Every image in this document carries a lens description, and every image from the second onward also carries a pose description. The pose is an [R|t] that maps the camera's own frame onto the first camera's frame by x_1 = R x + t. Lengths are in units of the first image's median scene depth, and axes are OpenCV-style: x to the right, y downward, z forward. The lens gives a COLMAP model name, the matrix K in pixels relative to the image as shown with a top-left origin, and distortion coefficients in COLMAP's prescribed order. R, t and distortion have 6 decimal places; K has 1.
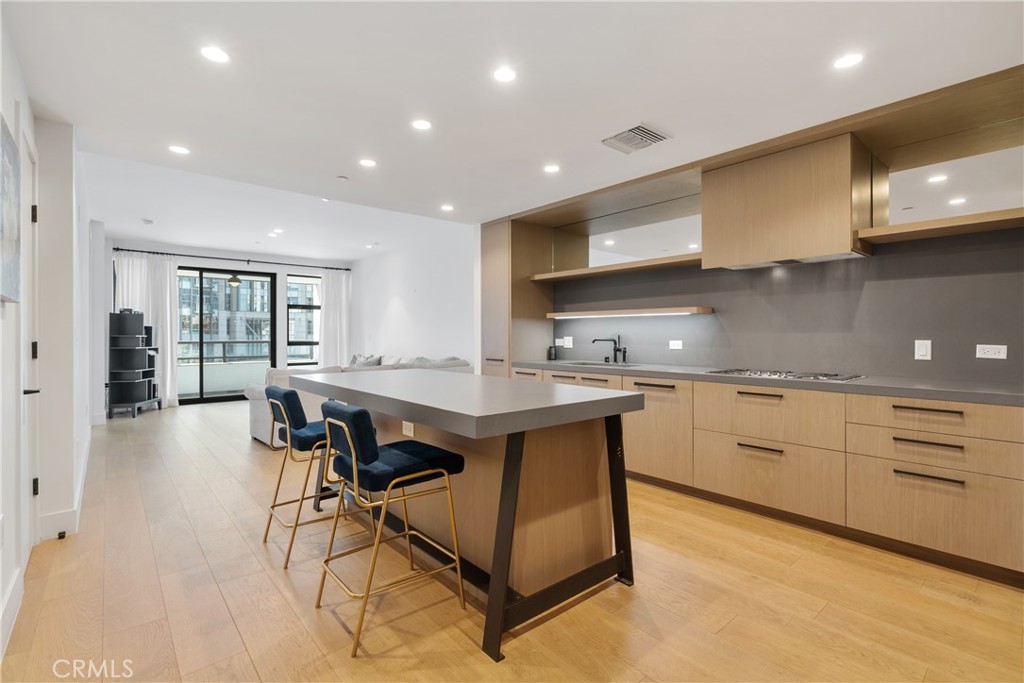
lens RADIAL K [[468.6, 0, 511.9], [0, 468.6, 336.1], [0, 0, 1]] dist [0.000318, 0.000314]
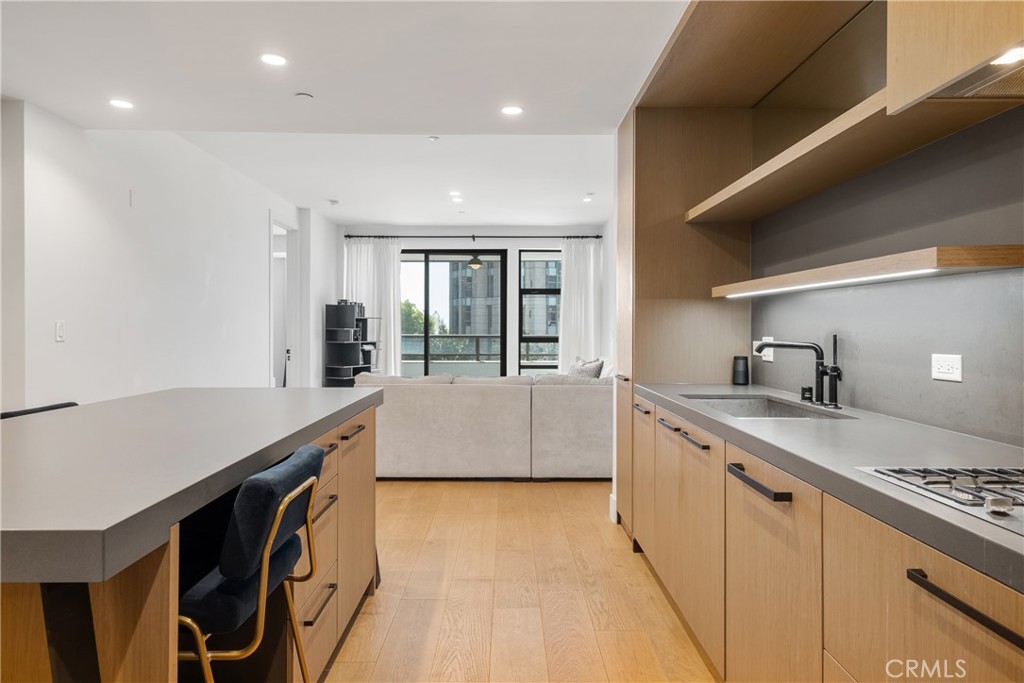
lens RADIAL K [[626.0, 0, 512.0], [0, 626.0, 341.5], [0, 0, 1]] dist [-0.003974, -0.001512]
pose [[0.762006, 0.018170, -0.647315, 0.236981], [-0.005489, 0.999752, 0.021601, -0.004074], [0.647547, -0.012907, 0.761917, 0.271389]]
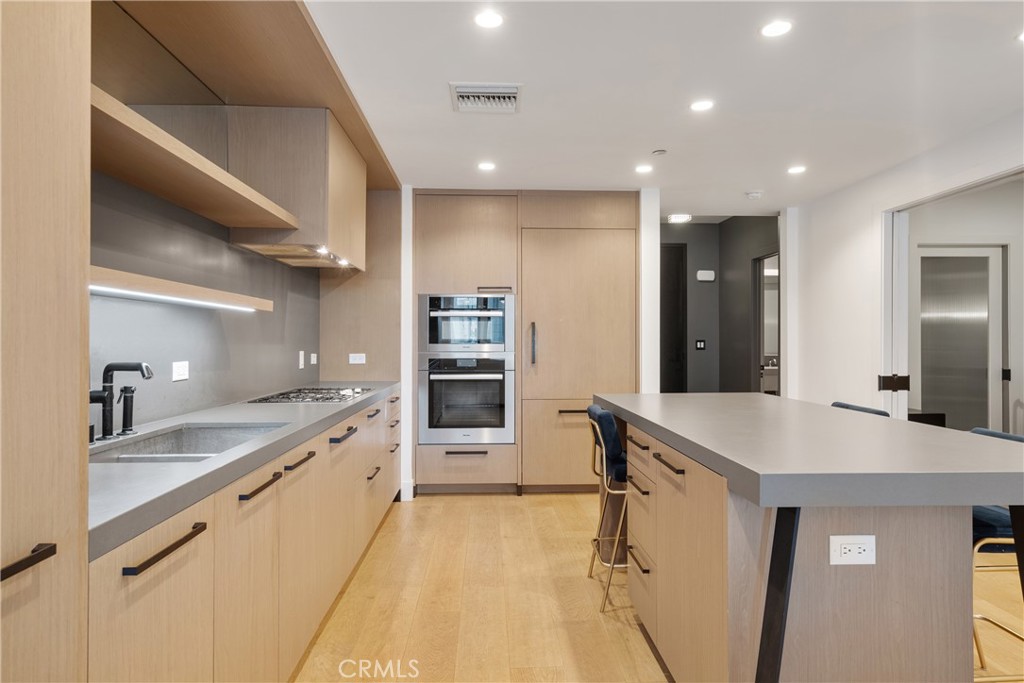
lens RADIAL K [[592.7, 0, 512.0], [0, 592.7, 341.5], [0, 0, 1]] dist [0.003869, 0.000174]
pose [[-0.781477, 0.004533, 0.623917, -0.164557], [0.006898, 0.999975, 0.001375, -0.005128], [-0.623895, 0.005379, -0.781489, 0.740948]]
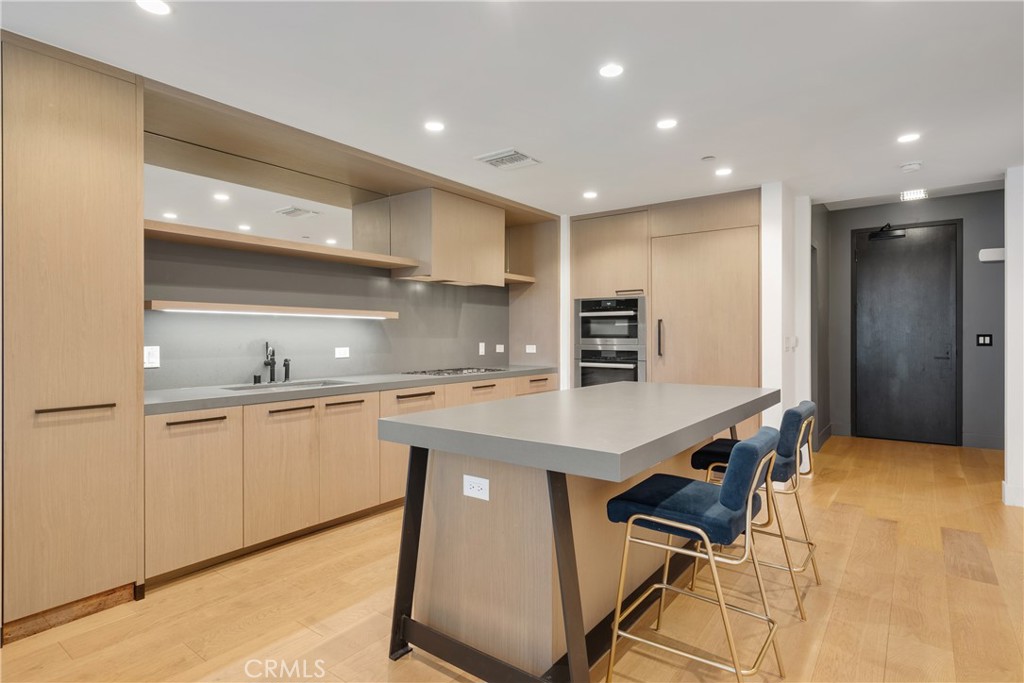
lens RADIAL K [[536.8, 0, 517.4], [0, 536.8, 339.3], [0, 0, 1]] dist [0.002995, -0.000033]
pose [[-0.214523, -0.003363, 0.976713, -0.402374], [0.006666, 0.999966, 0.004907, -0.004943], [-0.976696, 0.007564, -0.214493, 0.528857]]
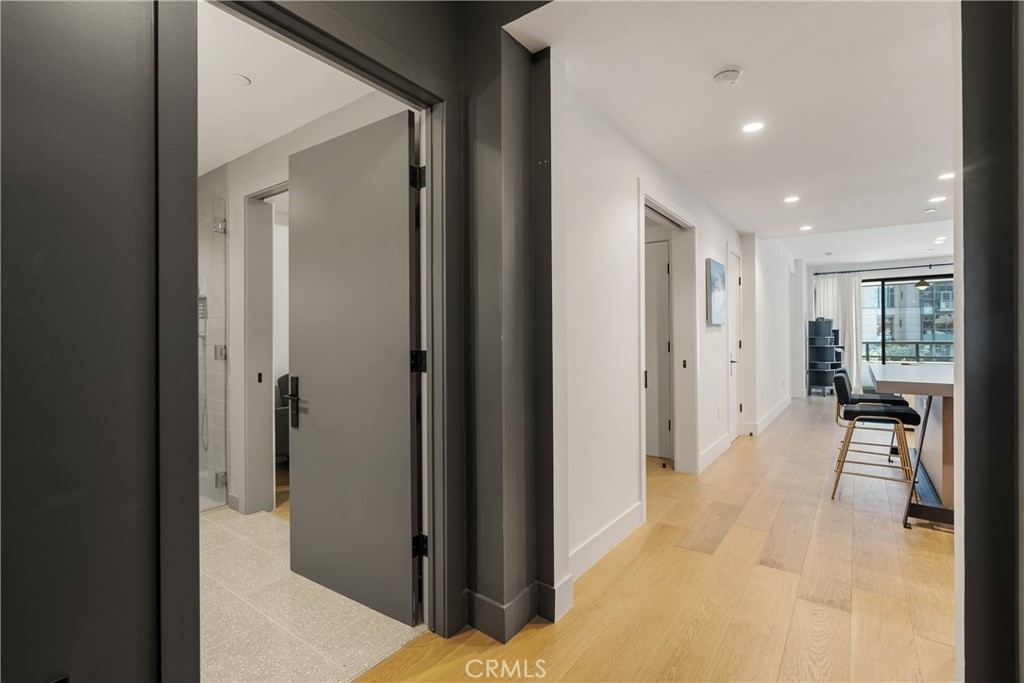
lens RADIAL K [[468.6, 0, 511.9], [0, 468.6, 336.1], [0, 0, 1]] dist [0.000318, 0.000314]
pose [[0.221601, -0.004294, -0.975128, 0.318783], [0.003148, 0.999988, -0.003688, -0.001091], [0.975132, -0.002252, 0.221612, -0.187487]]
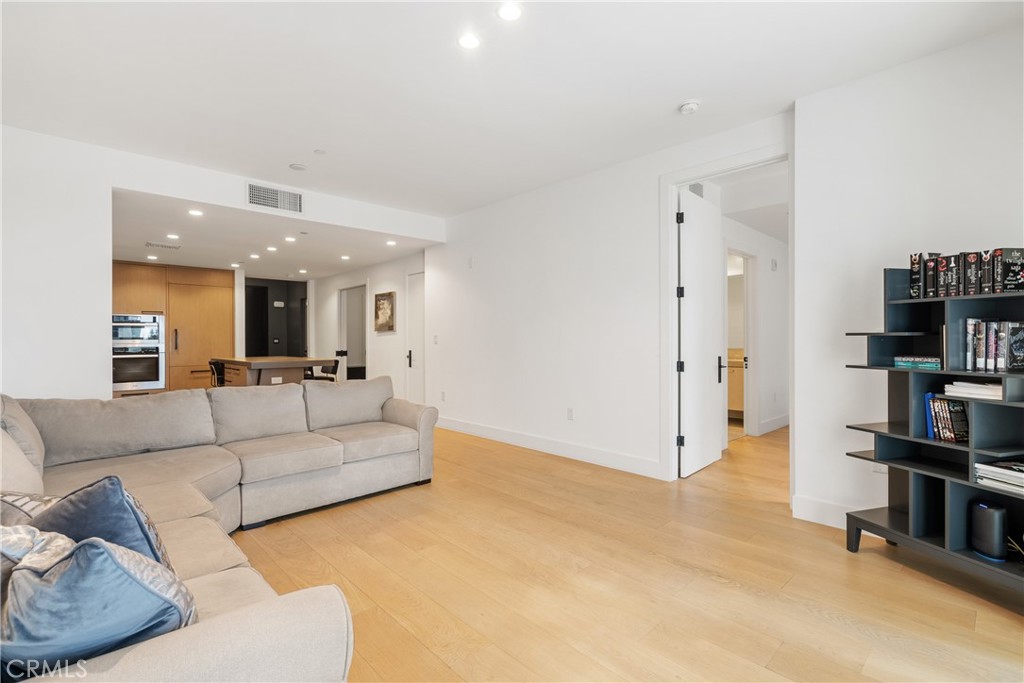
lens RADIAL K [[468.6, 0, 511.9], [0, 468.6, 336.1], [0, 0, 1]] dist [0.000318, 0.000314]
pose [[-0.999081, 0.009773, -0.041744, -0.507445], [0.009900, 0.999947, -0.002854, 0.001426], [0.041714, -0.003264, -0.999124, 1.335660]]
